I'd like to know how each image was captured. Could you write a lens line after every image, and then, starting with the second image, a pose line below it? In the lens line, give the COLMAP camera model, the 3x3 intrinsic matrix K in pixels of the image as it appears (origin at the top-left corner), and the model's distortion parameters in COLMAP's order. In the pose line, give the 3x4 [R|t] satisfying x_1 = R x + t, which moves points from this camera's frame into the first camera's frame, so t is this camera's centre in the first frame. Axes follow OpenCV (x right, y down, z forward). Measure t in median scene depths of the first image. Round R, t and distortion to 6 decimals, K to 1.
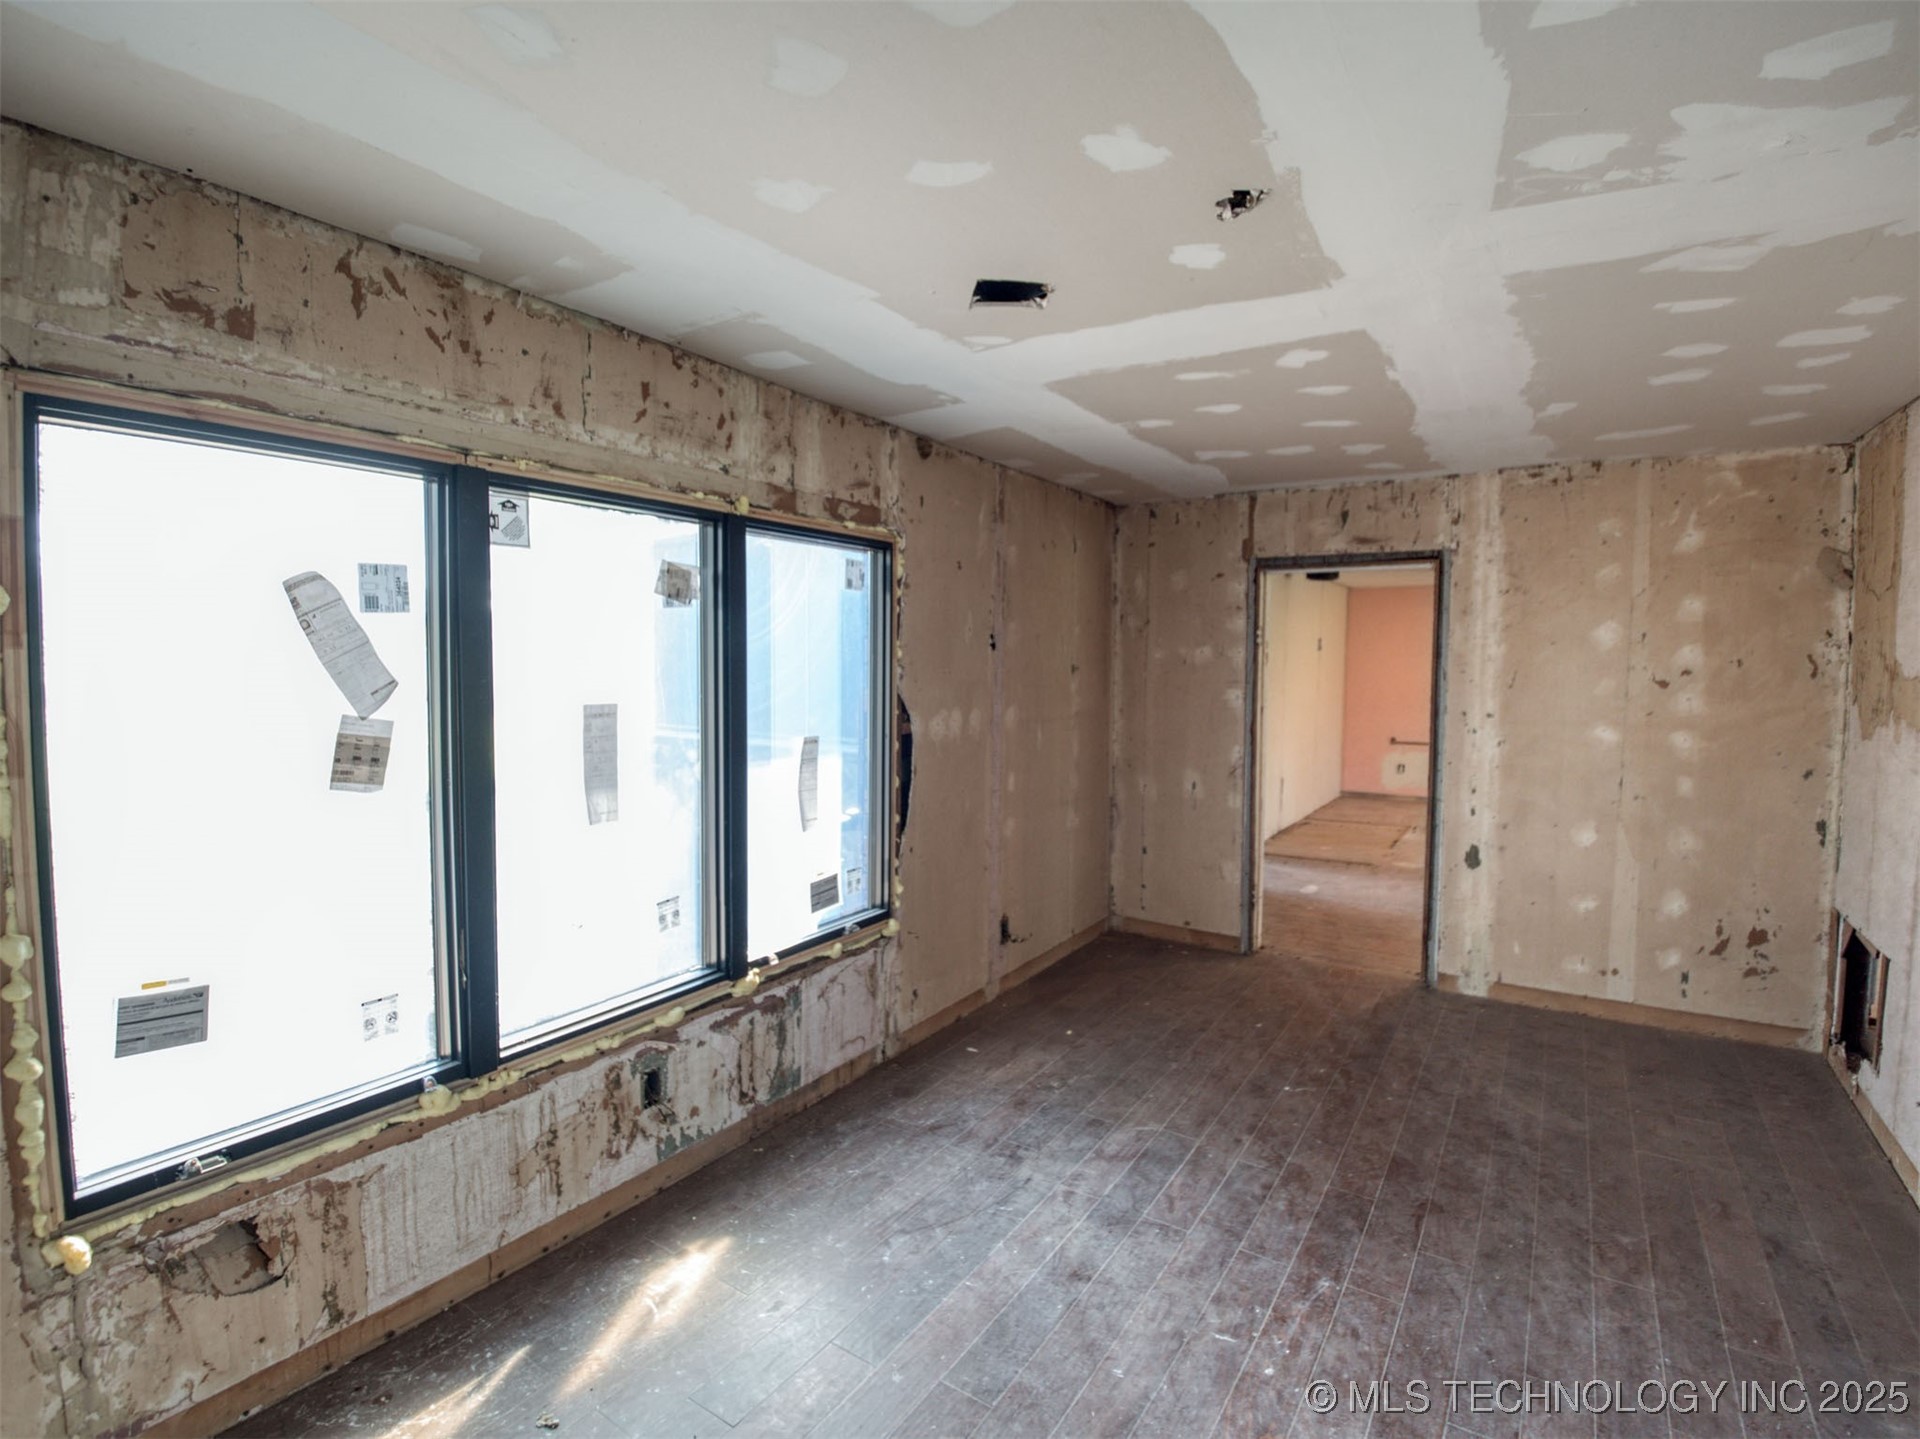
lens RADIAL K [[902.9, 0, 966.6], [0, 902.9, 703.1], [0, 0, 1]] dist [-0.016986, -0.014089]
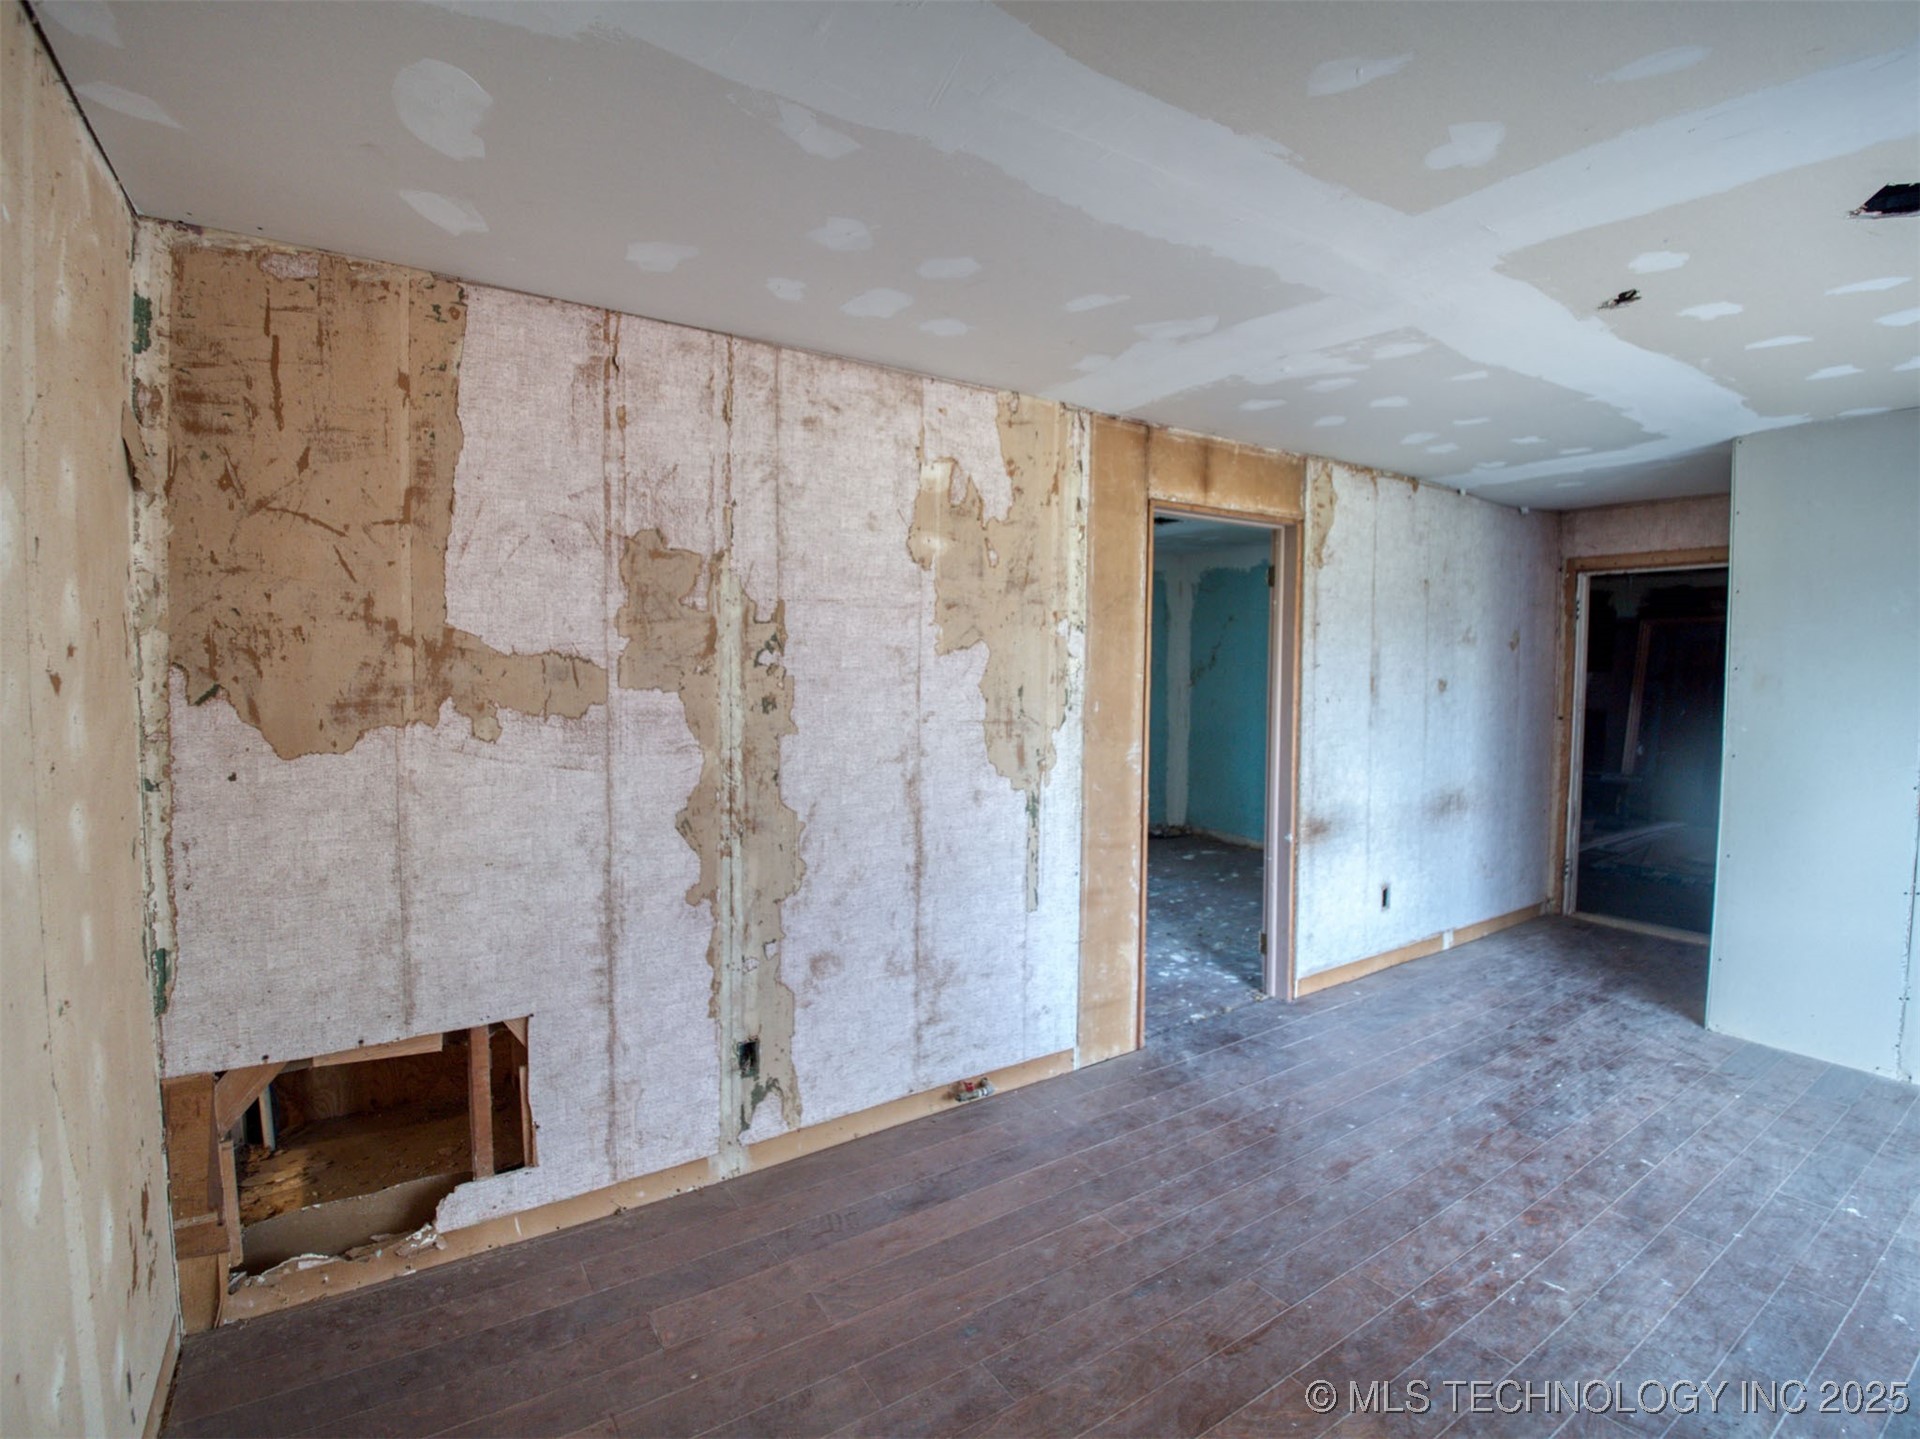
lens RADIAL K [[902.9, 0, 972.2], [0, 902.9, 711.2], [0, 0, 1]] dist [-0.016986, -0.014089]
pose [[-0.921902, -0.032850, 0.386027, 0.378188], [0.007475, 0.994705, 0.102499, -0.054194], [-0.387350, 0.097380, -0.916775, 1.492383]]
